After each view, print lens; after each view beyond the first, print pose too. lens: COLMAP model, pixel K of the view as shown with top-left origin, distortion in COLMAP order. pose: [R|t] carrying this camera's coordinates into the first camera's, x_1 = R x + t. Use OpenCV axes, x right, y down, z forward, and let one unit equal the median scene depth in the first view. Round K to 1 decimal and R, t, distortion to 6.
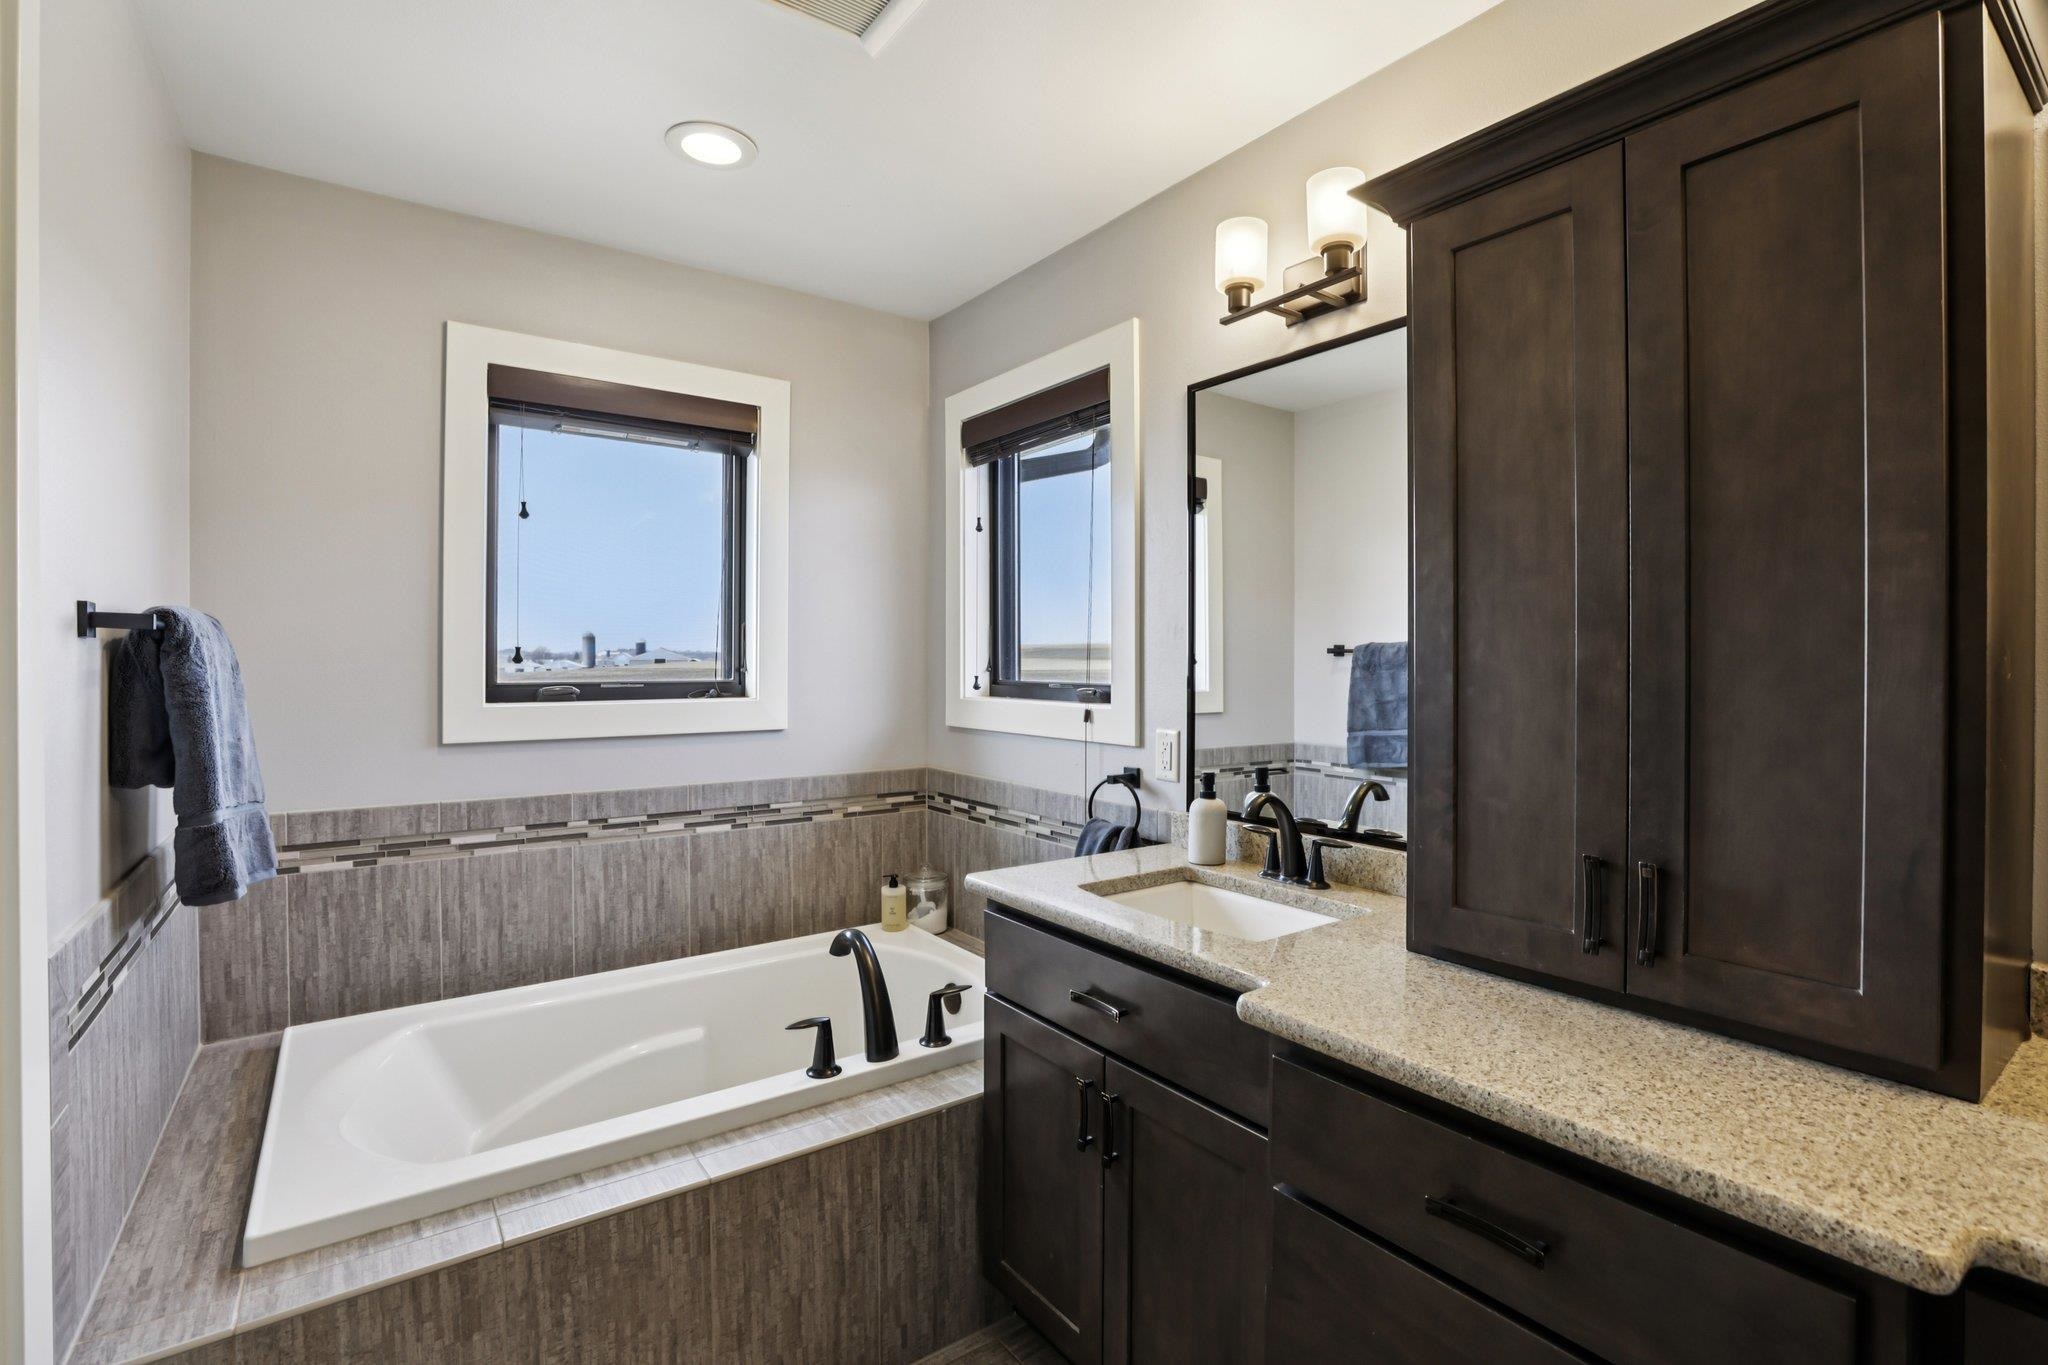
lens RADIAL K [[940.2, 0, 1035.4], [0, 940.2, 664.8], [0, 0, 1]] dist [-0.045029, 0.014820]
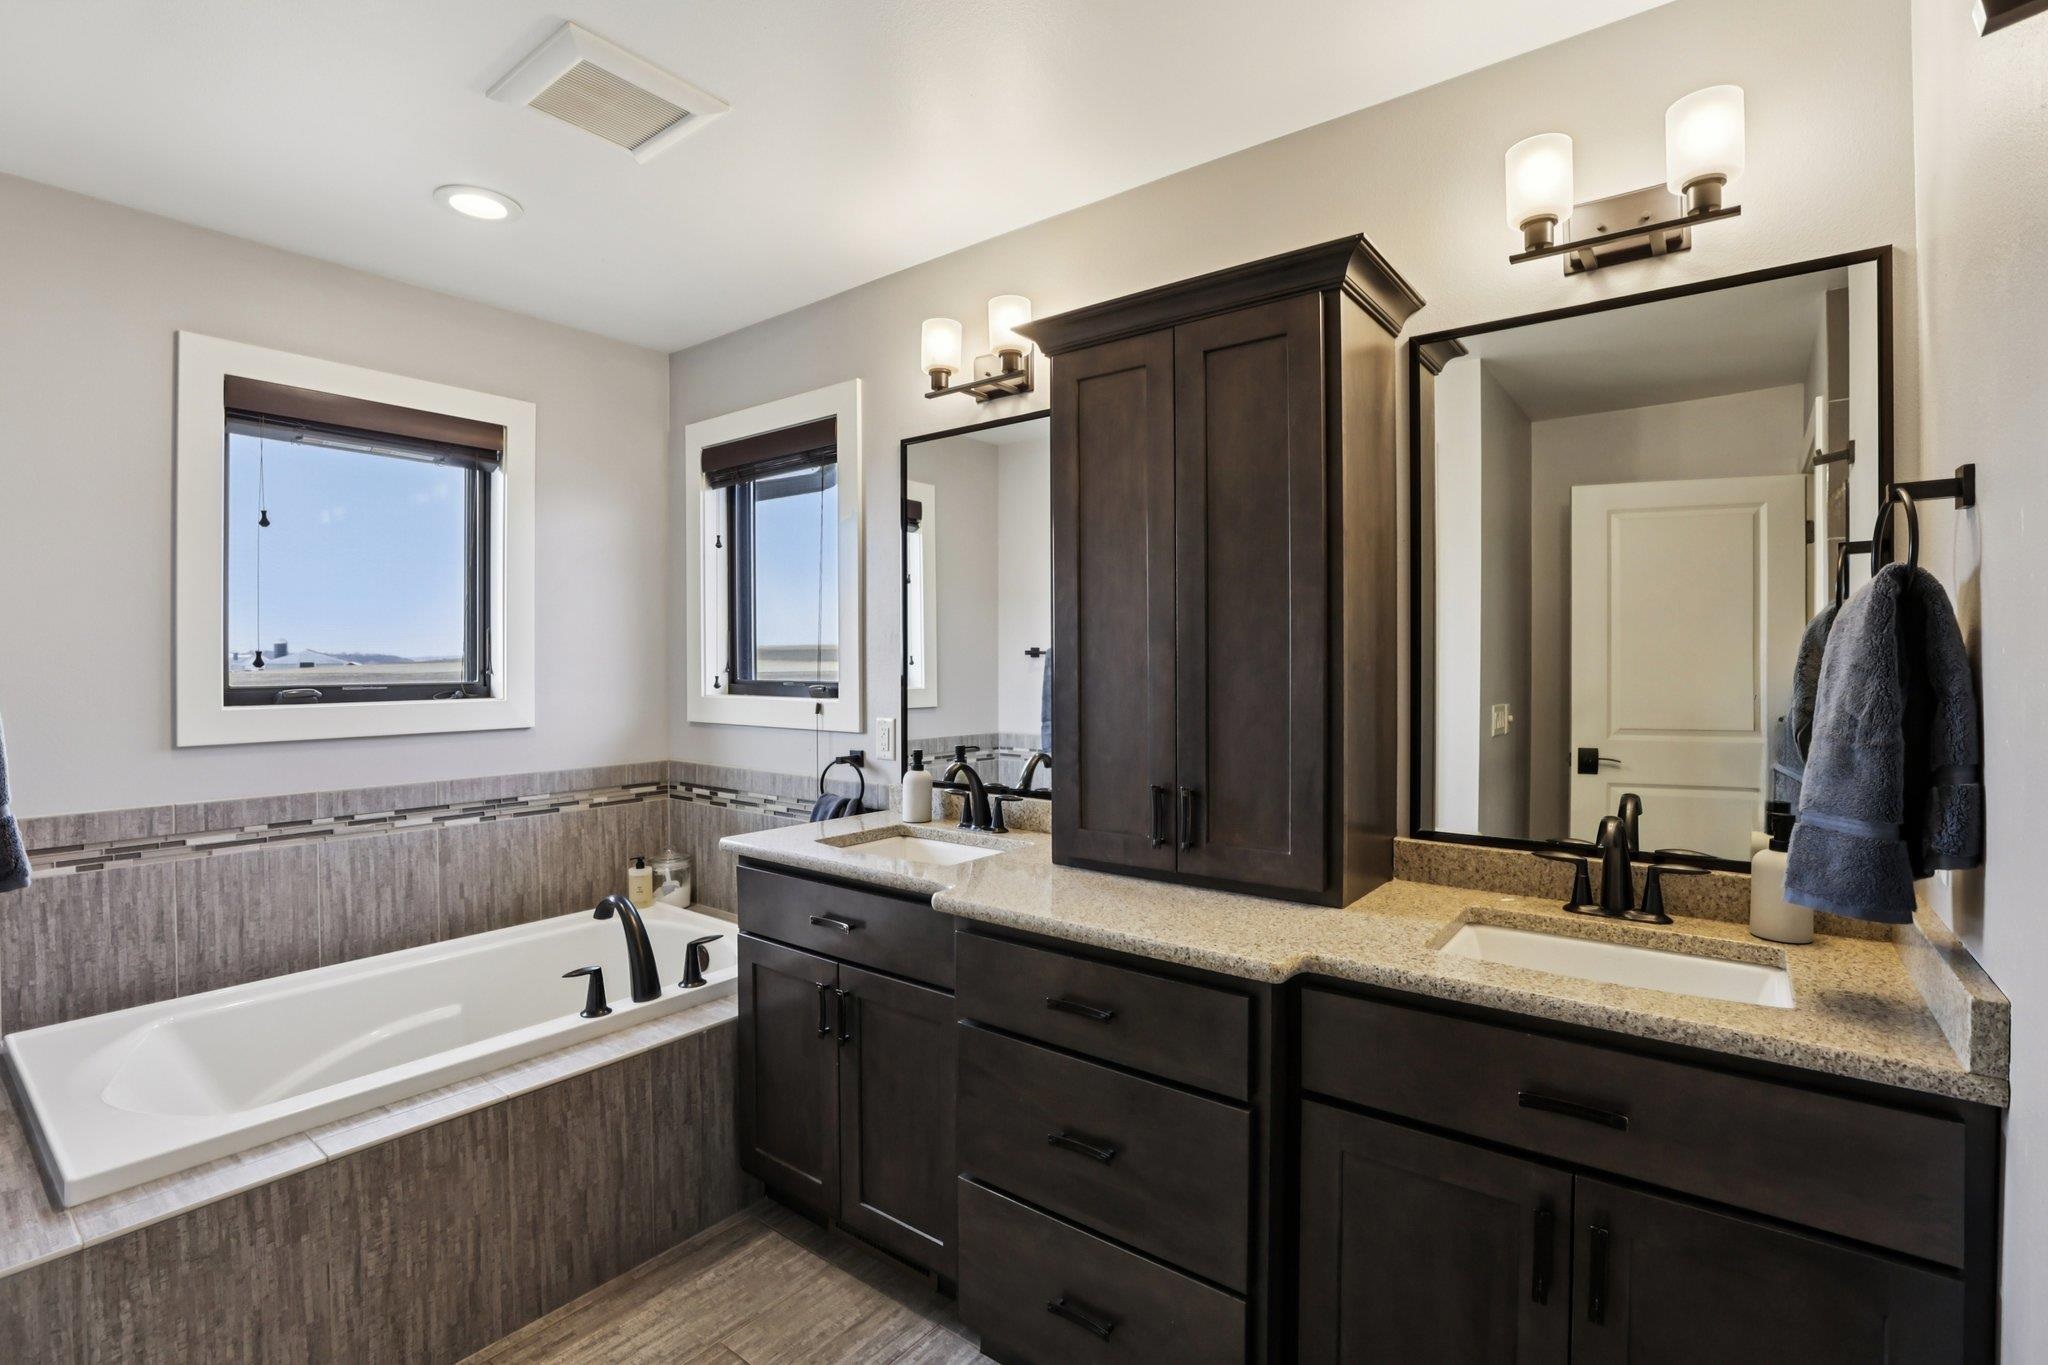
lens RADIAL K [[943.9, 0, 1028.5], [0, 943.9, 665.1], [0, 0, 1]] dist [-0.045618, 0.015032]
pose [[0.960036, -0.005625, 0.279821, -0.024885], [0.005857, 0.999983, 0.000009, 0.000965], [-0.279816, 0.001630, 0.960052, -0.238904]]
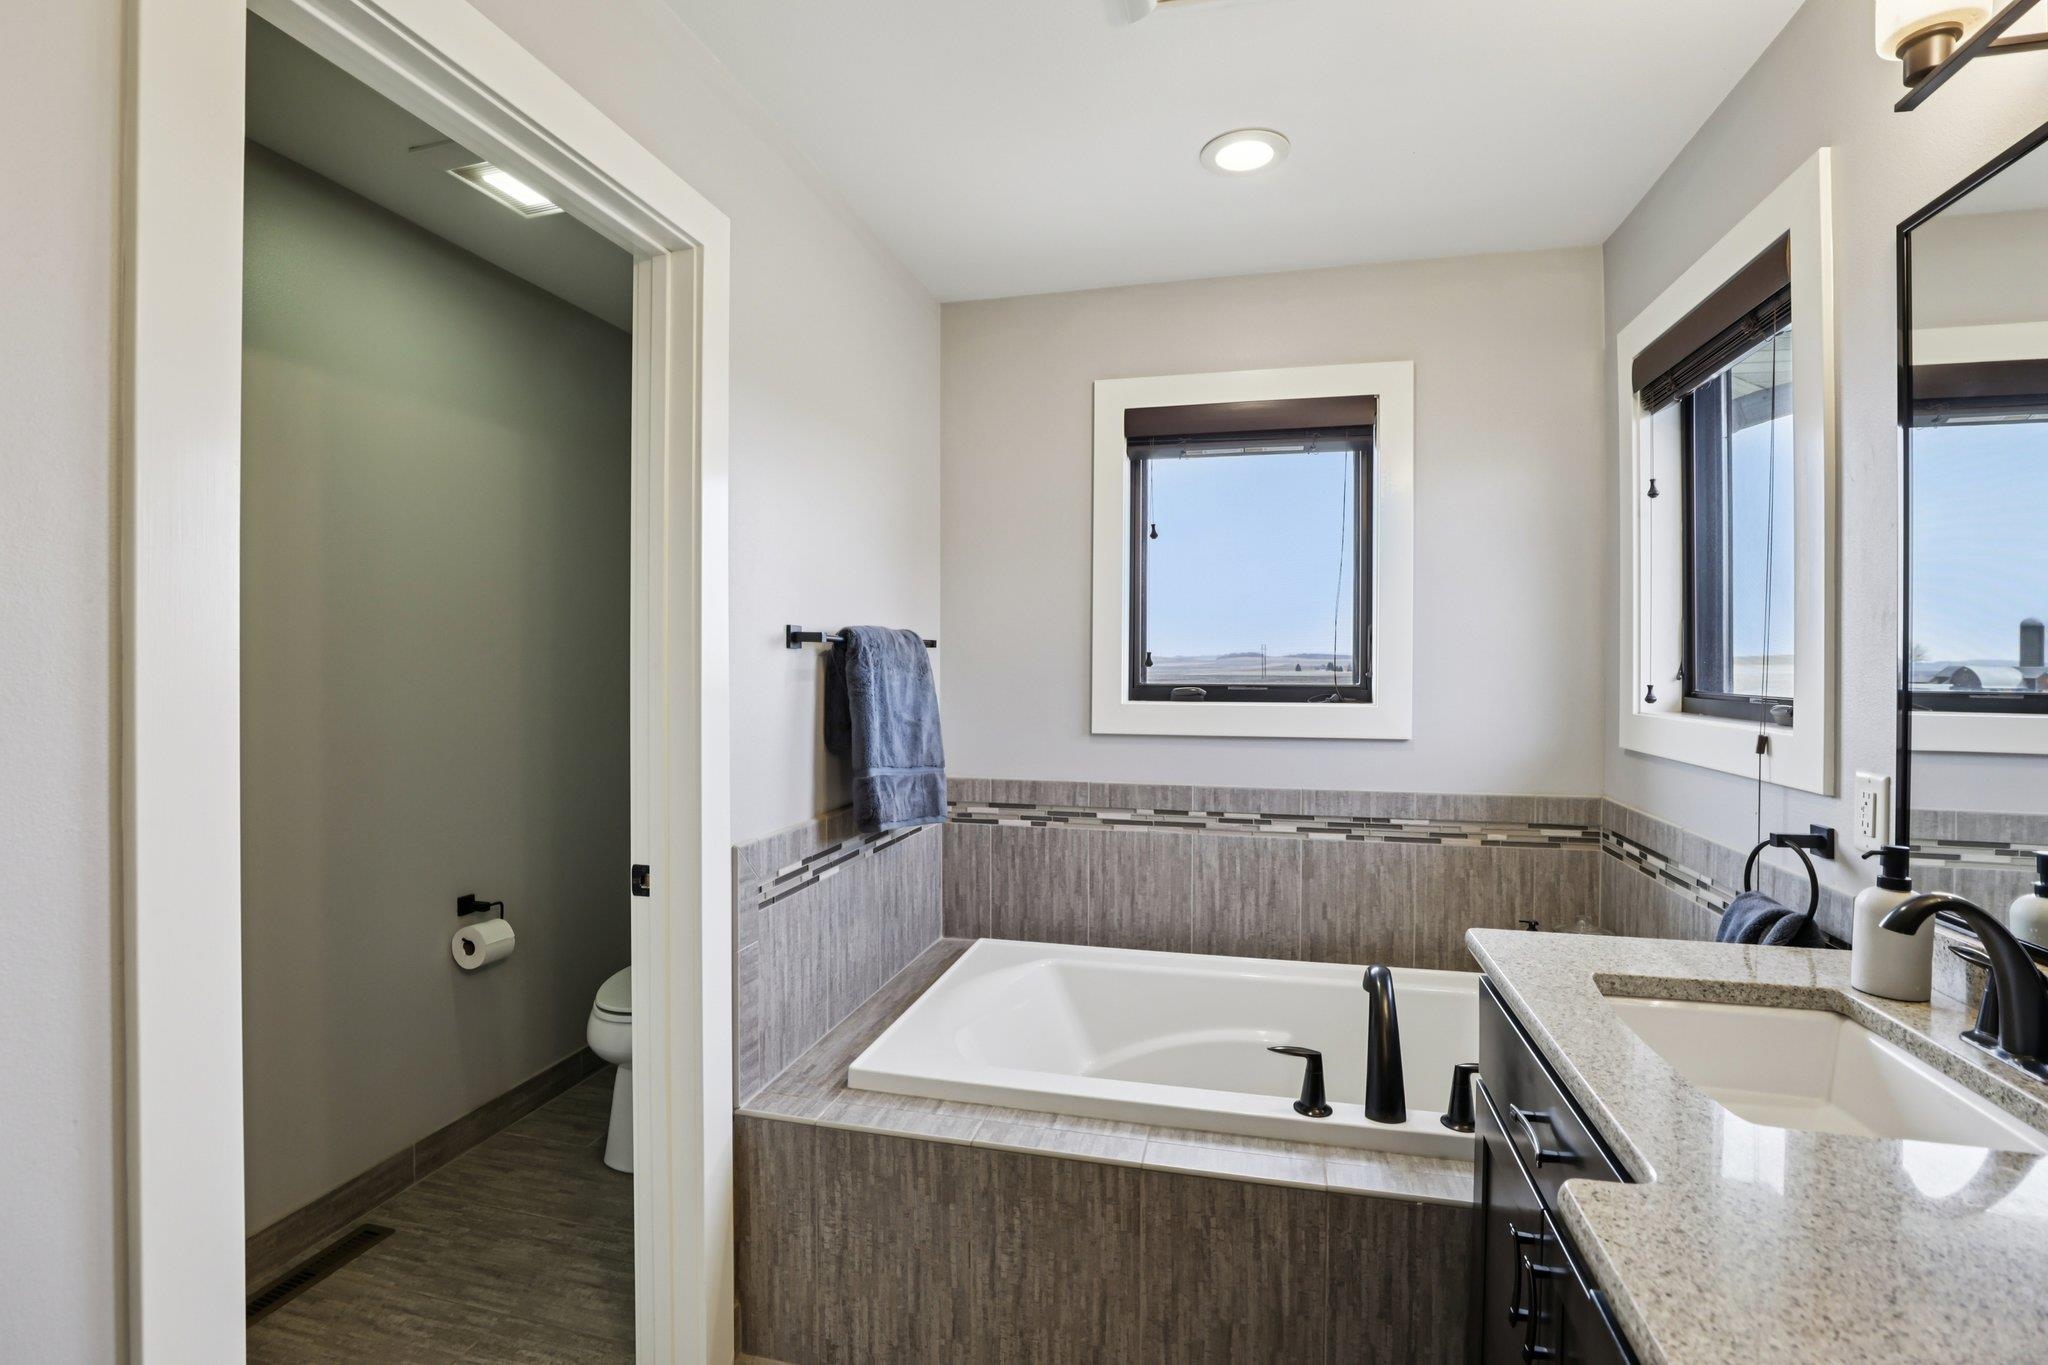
lens RADIAL K [[943.9, 0, 1028.5], [0, 943.9, 665.1], [0, 0, 1]] dist [-0.045618, 0.015032]
pose [[0.636868, 0.002210, -0.770970, 0.259567], [-0.005790, 0.999981, -0.001917, -0.000216], [0.770951, 0.005684, 0.636869, 0.162443]]
